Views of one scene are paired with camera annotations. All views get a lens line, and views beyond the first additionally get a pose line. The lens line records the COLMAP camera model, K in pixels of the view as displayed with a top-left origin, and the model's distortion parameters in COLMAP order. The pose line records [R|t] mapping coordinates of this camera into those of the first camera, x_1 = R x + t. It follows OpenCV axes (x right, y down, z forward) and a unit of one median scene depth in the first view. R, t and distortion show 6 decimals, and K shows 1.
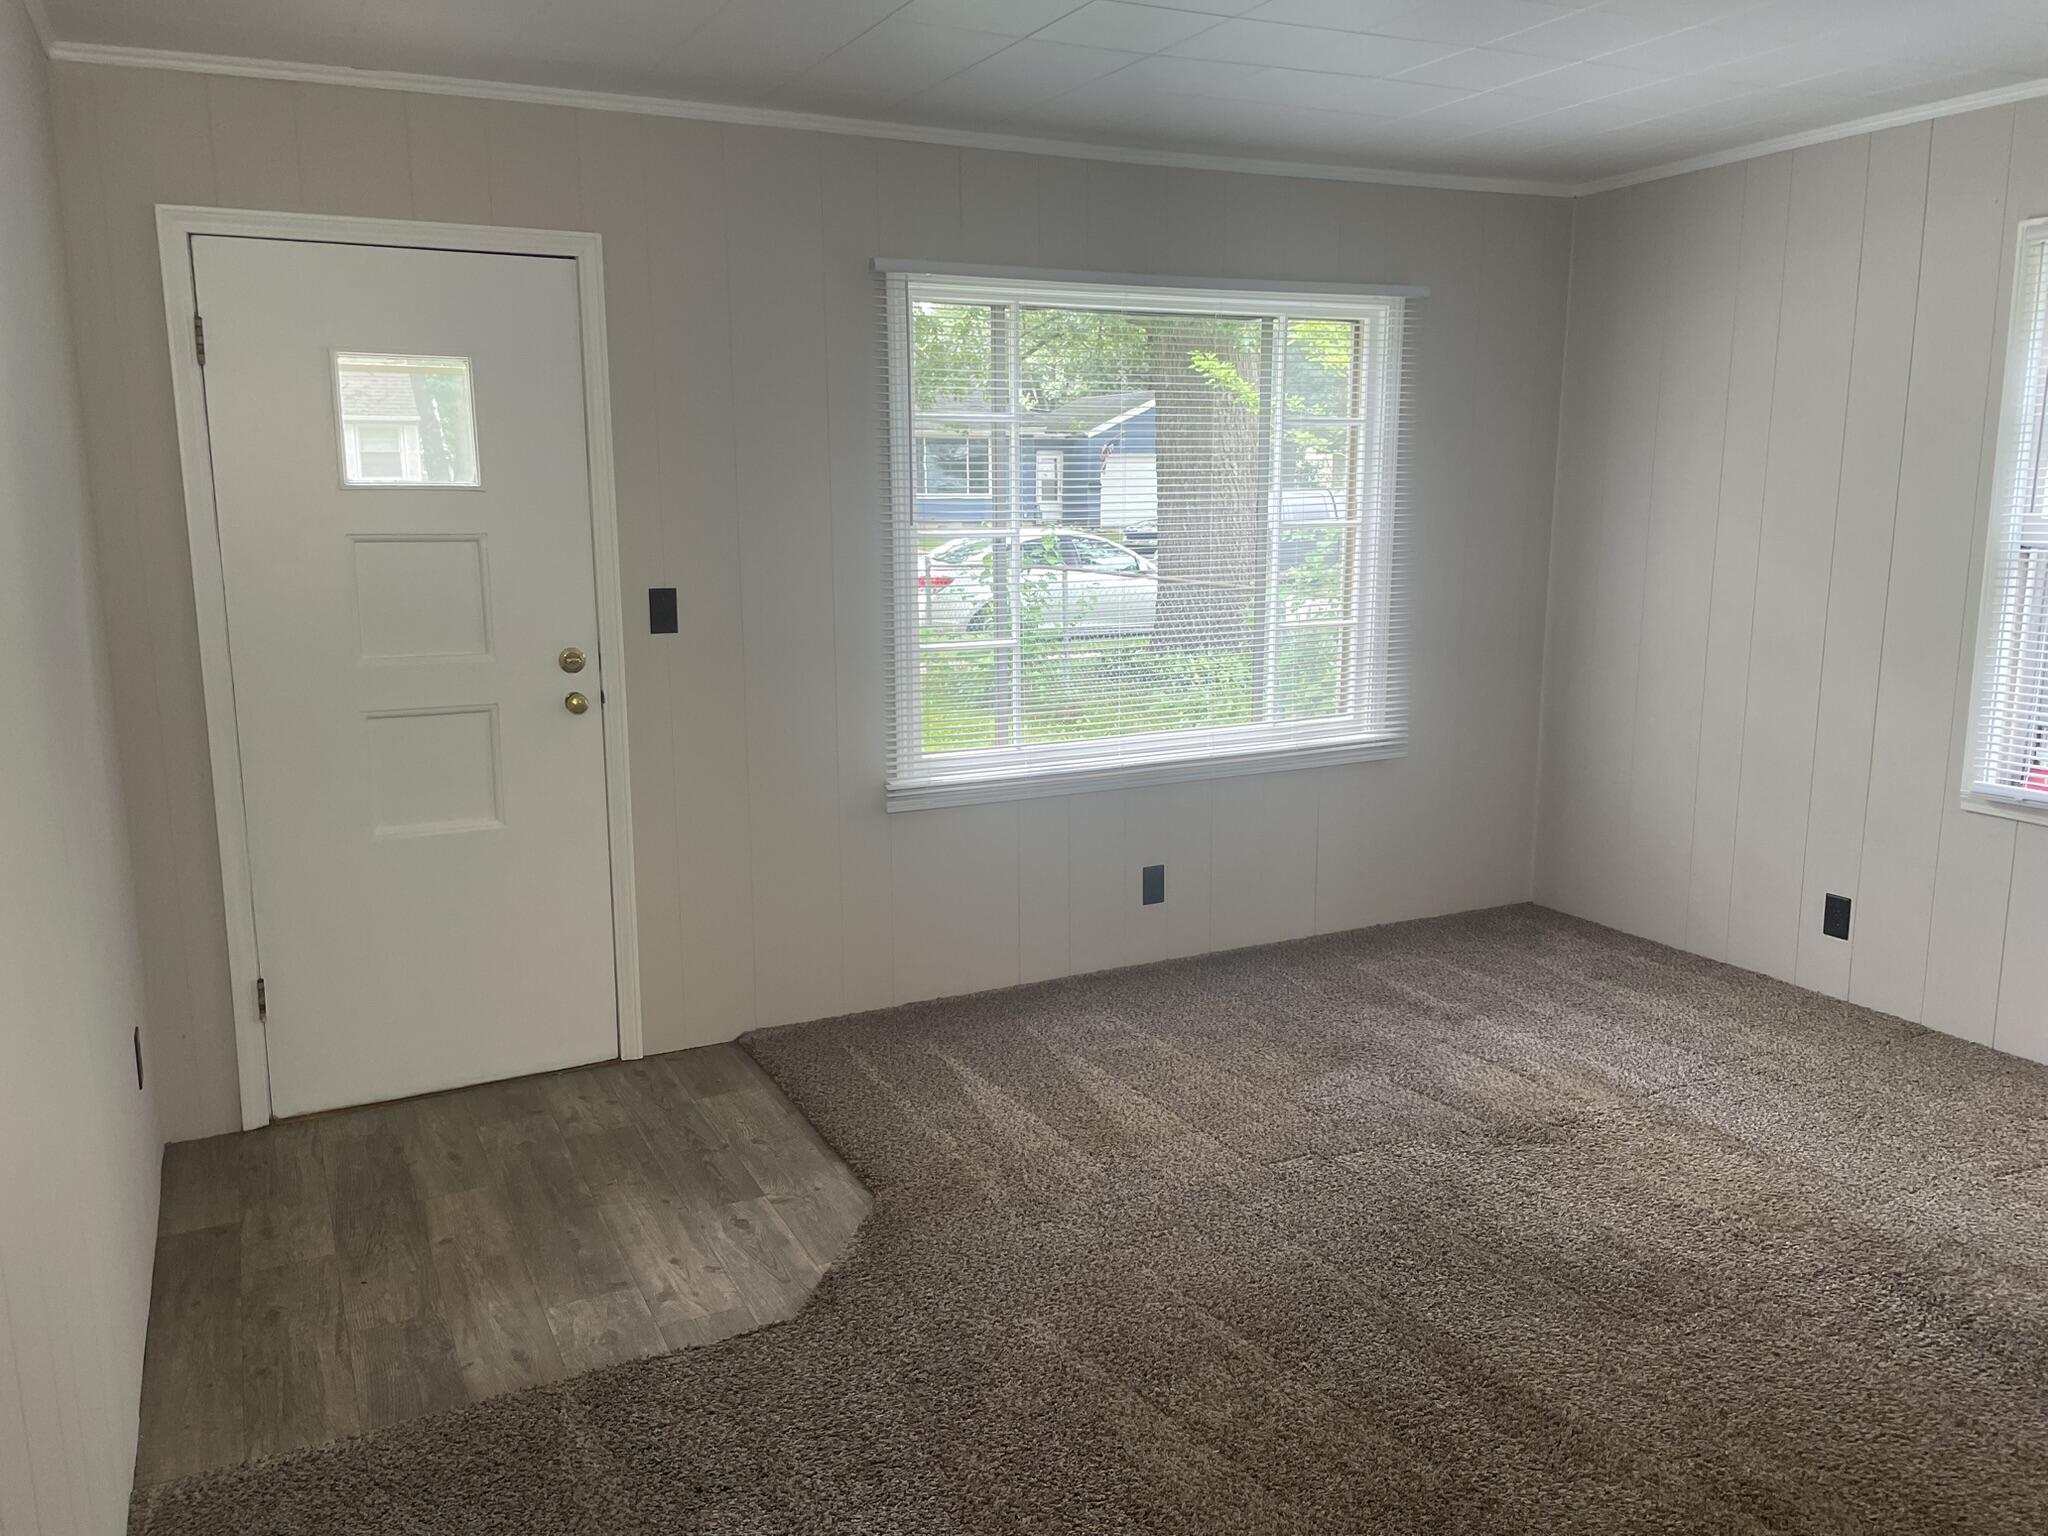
lens RADIAL K [[1546.9, 0, 1035.6], [0, 1546.9, 769.1], [0, 0, 1]] dist [0.076835, -0.099120]
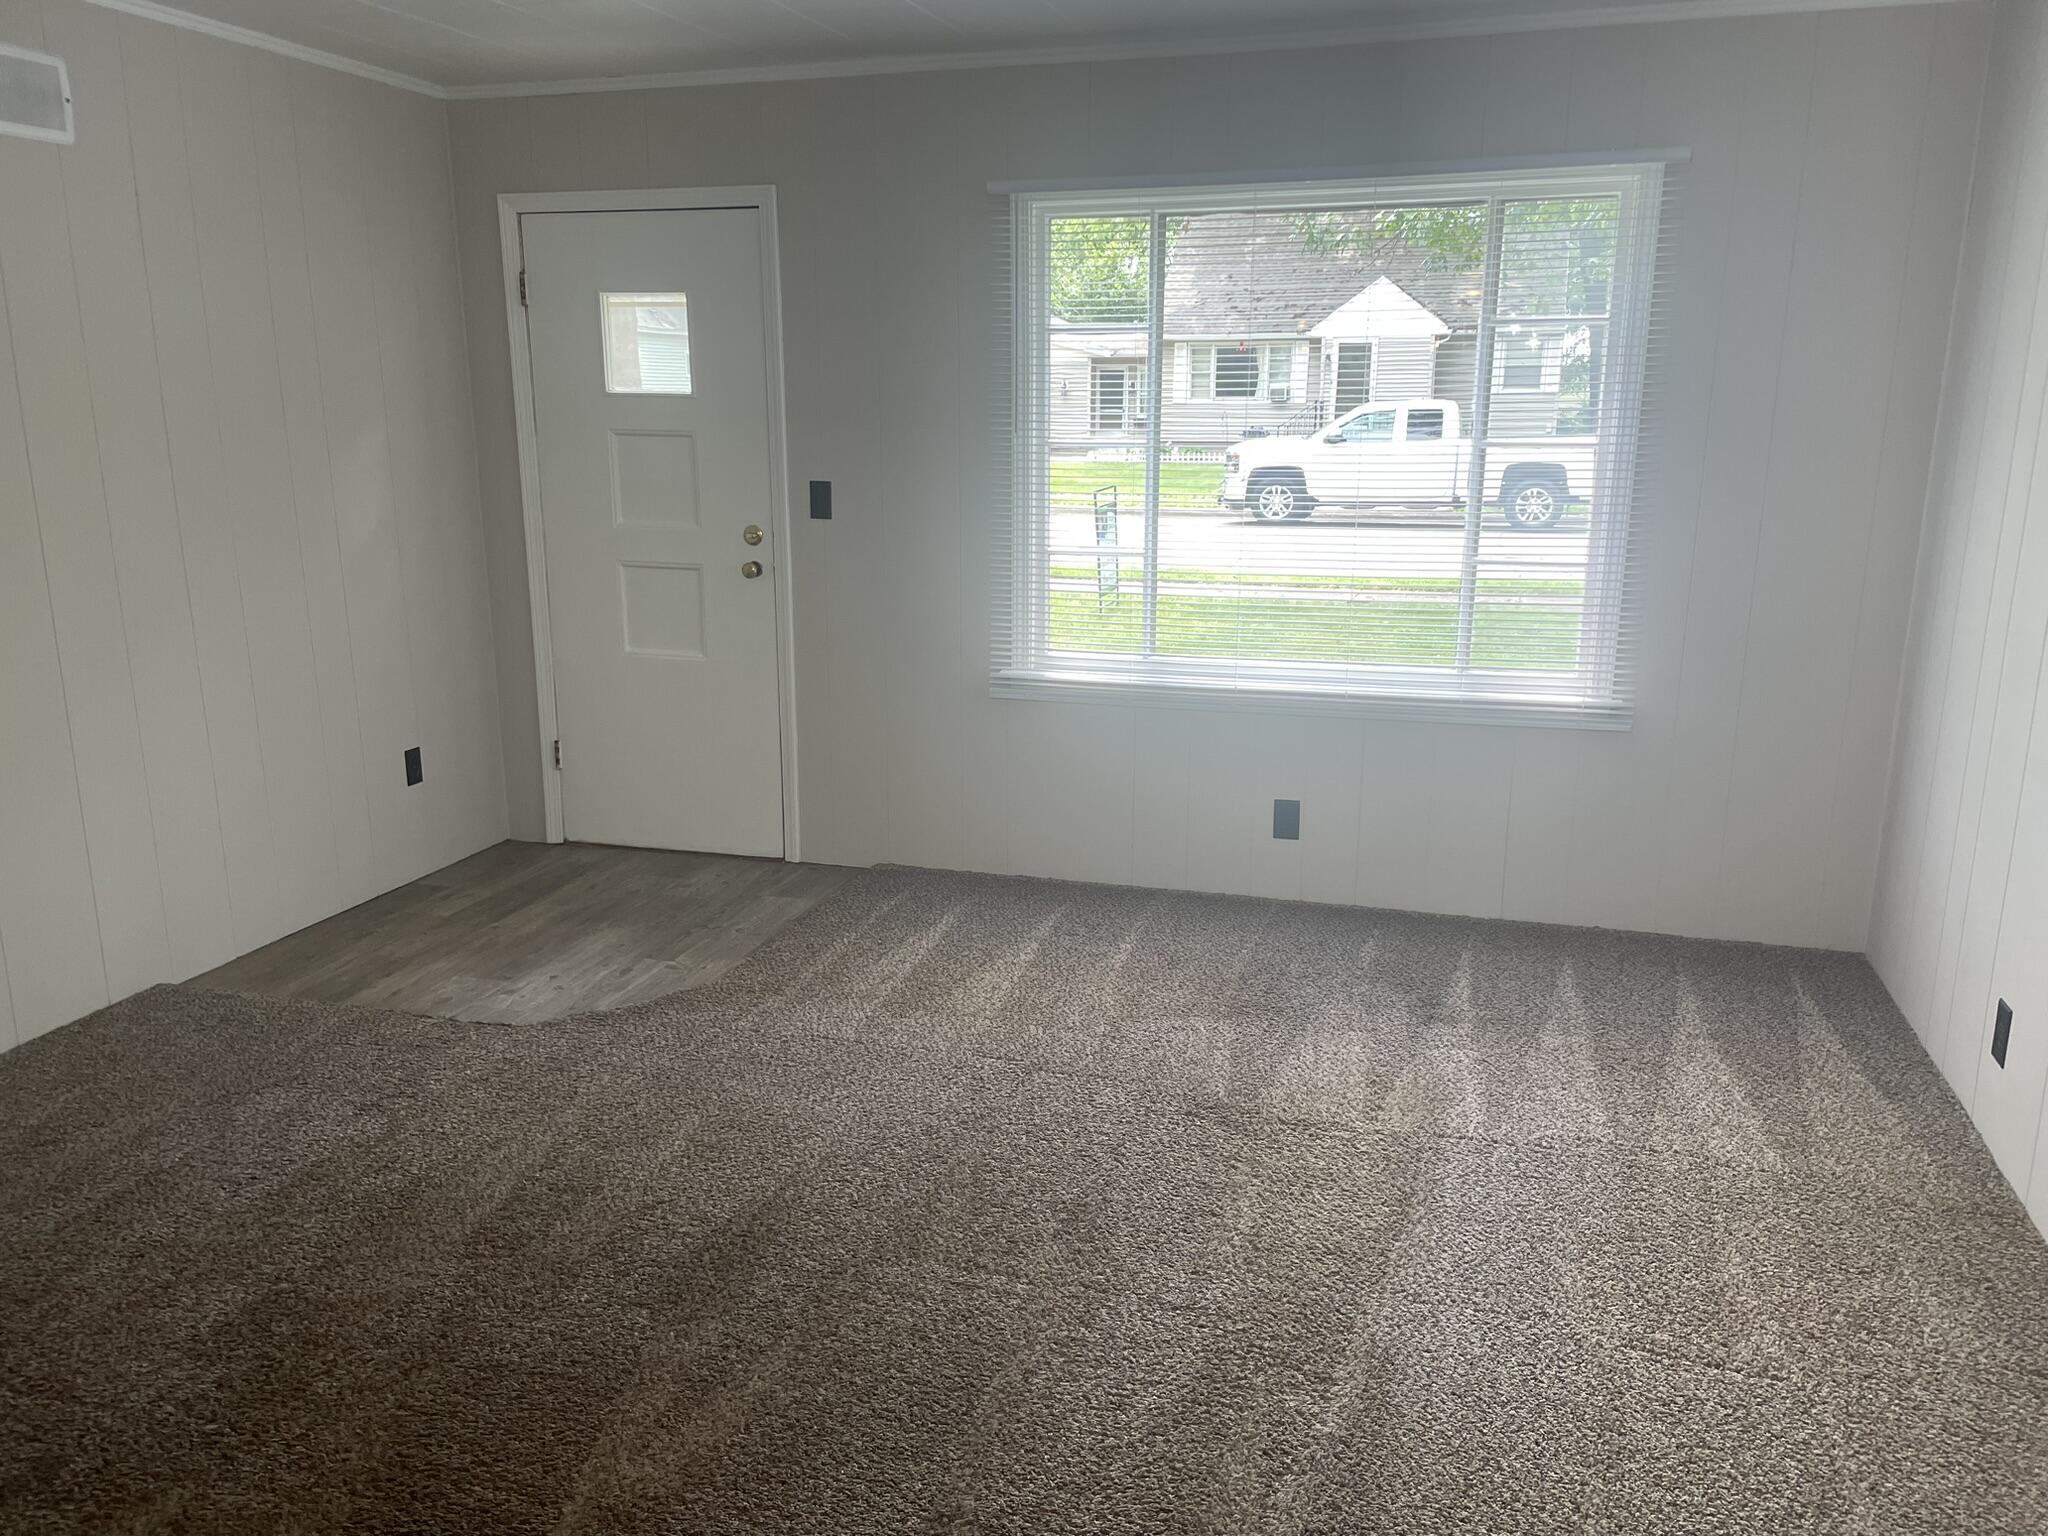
lens RADIAL K [[1546.9, 0, 1034.0], [0, 1546.9, 784.3], [0, 0, 1]] dist [0.076835, -0.099120]
pose [[0.727668, 0.171643, -0.664106, 0.776893], [-0.130463, 0.985144, 0.111668, -0.043600], [0.673408, 0.005384, 0.739252, 0.237375]]
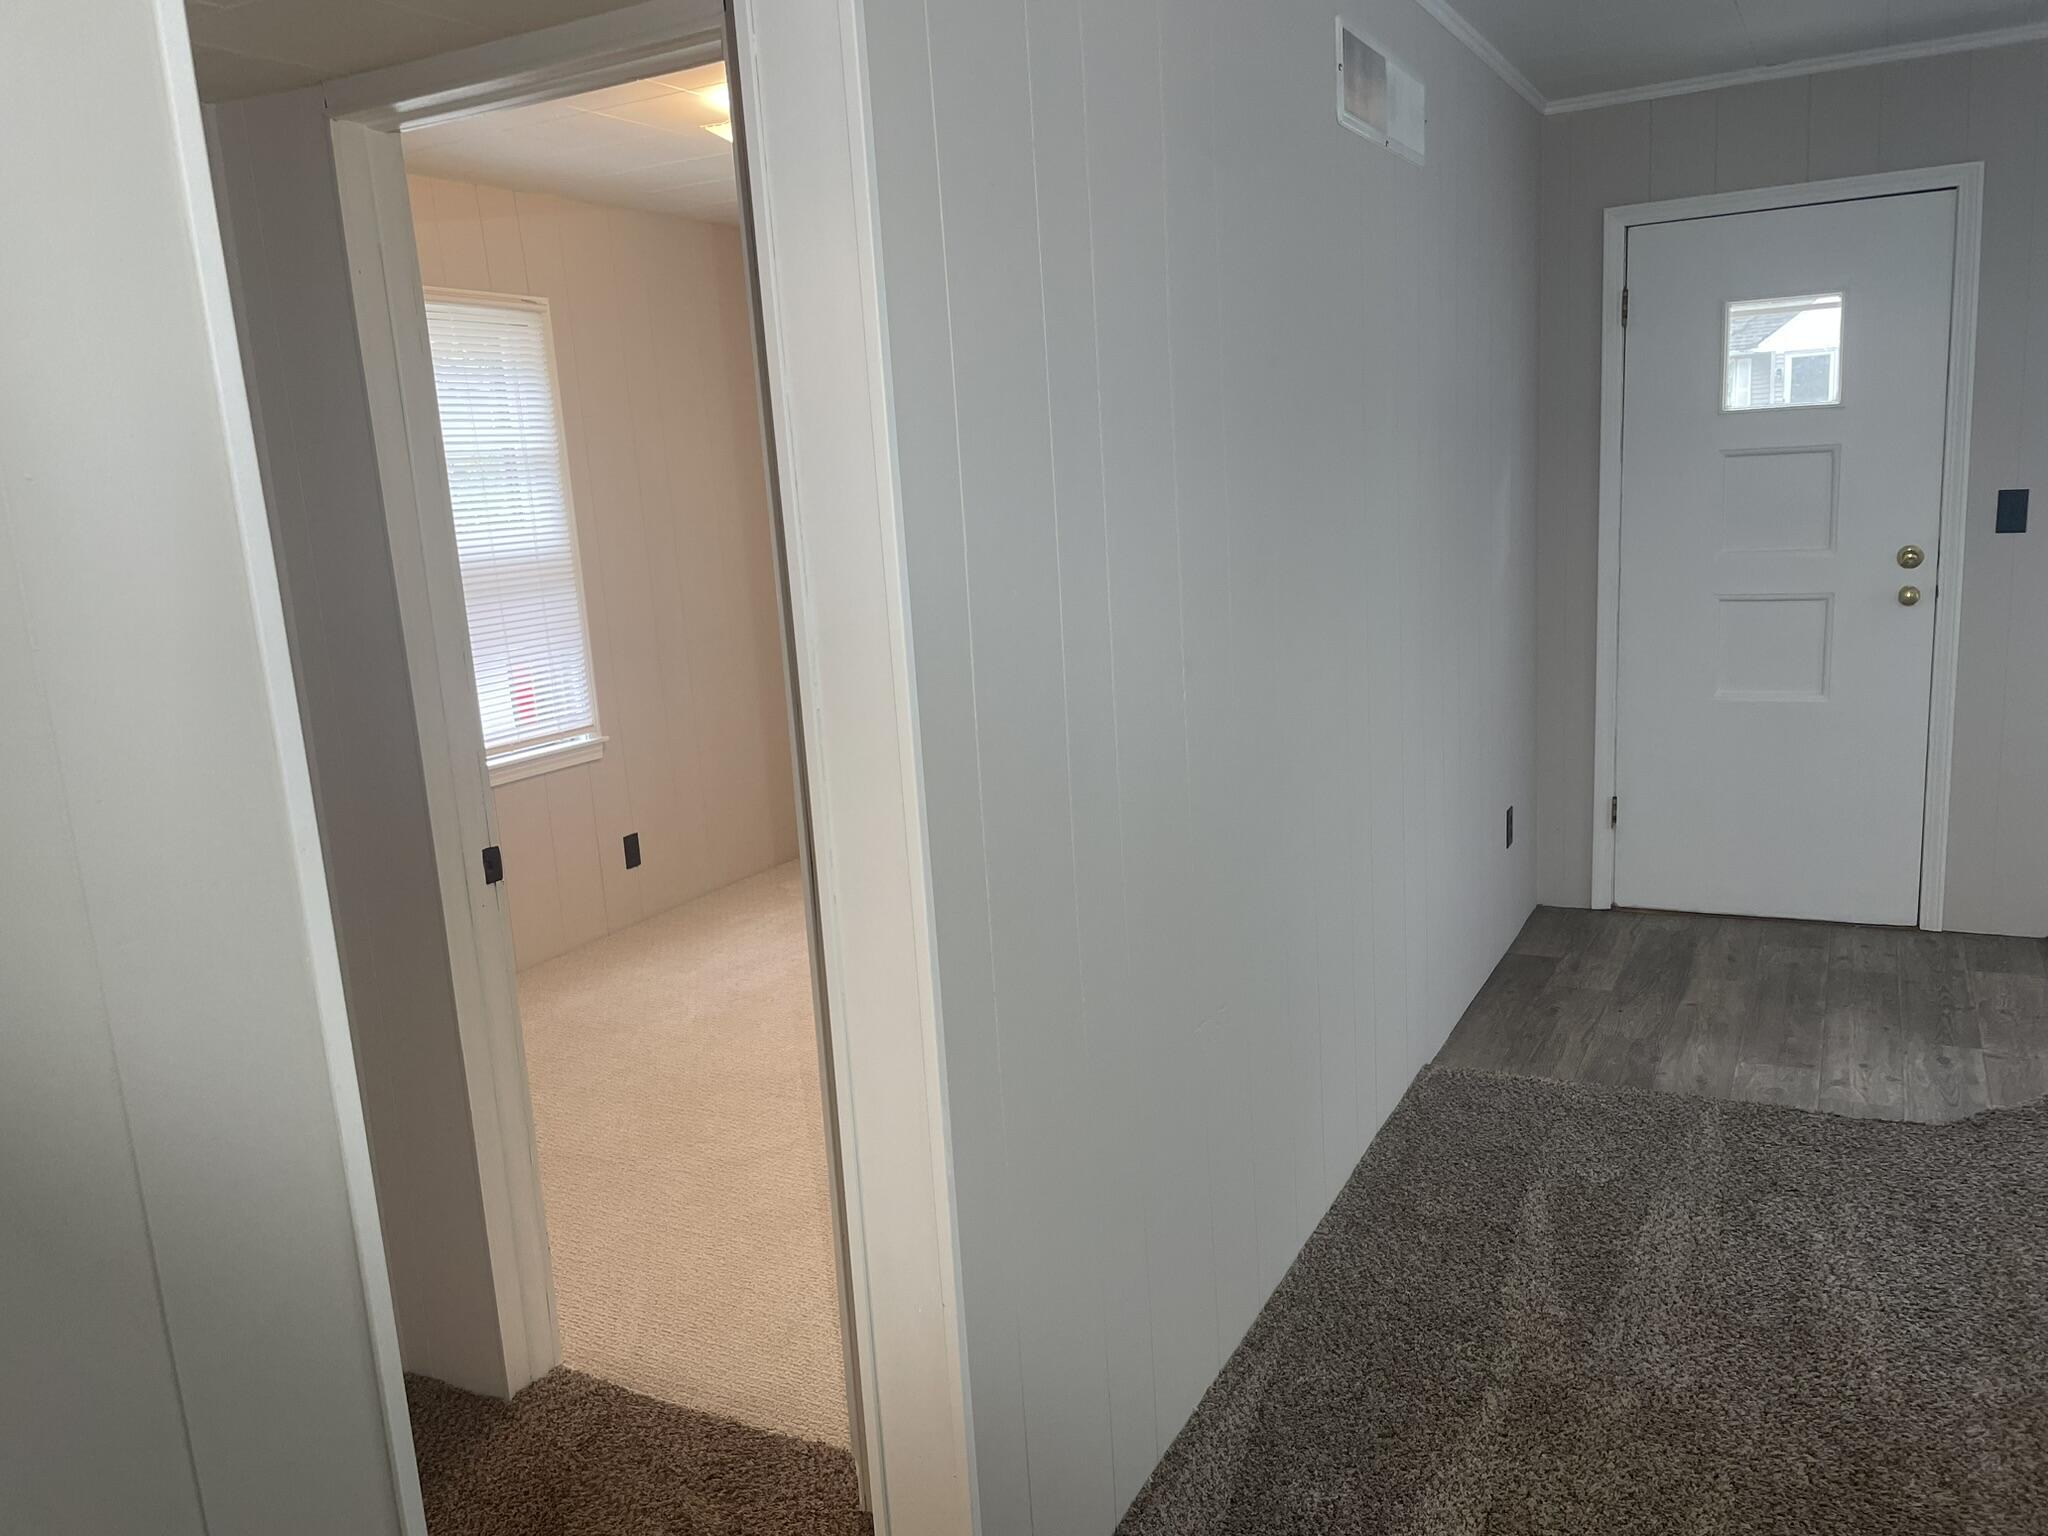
lens RADIAL K [[1546.9, 0, 1014.1], [0, 1546.9, 773.6], [0, 0, 1]] dist [0.076835, -0.099120]
pose [[0.573603, 0.126580, -0.809295, 0.272211], [-0.089536, 0.991757, 0.091659, 0.039492], [0.814226, 0.019886, 0.580208, -0.169710]]
